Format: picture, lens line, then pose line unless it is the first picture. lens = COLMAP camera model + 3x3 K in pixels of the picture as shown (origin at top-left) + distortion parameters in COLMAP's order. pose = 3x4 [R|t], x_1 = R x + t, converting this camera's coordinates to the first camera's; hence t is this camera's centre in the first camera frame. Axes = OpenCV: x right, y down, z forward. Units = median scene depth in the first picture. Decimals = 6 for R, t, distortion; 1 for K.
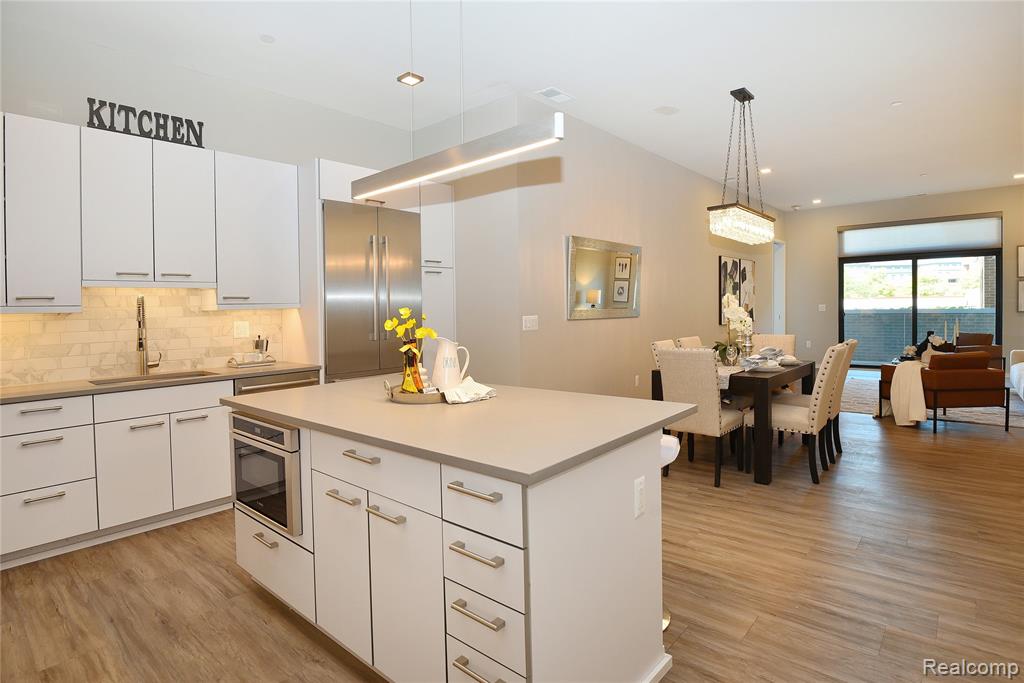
lens RADIAL K [[533.5, 0, 537.4], [0, 533.5, 322.6], [0, 0, 1]] dist [-0.020120, -0.005831]
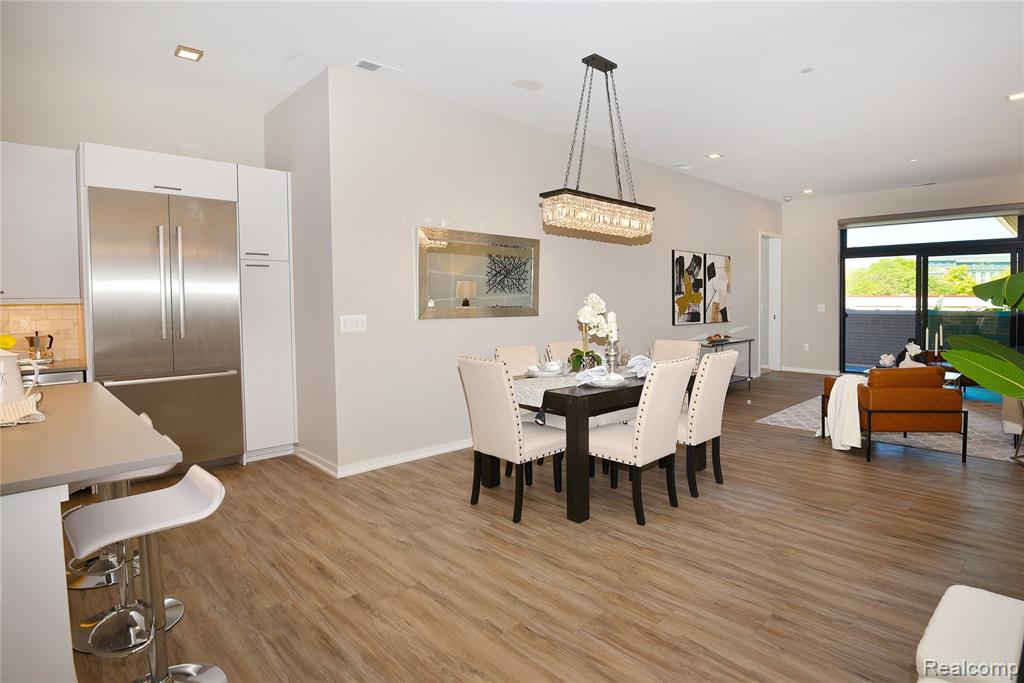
lens RADIAL K [[533.5, 0, 540.9], [0, 533.5, 308.9], [0, 0, 1]] dist [-0.020120, -0.005831]
pose [[0.995429, 0.016099, -0.094139, 0.459380], [-0.017401, 0.999764, -0.013032, -0.019763], [0.093907, 0.014611, 0.995474, 0.163842]]
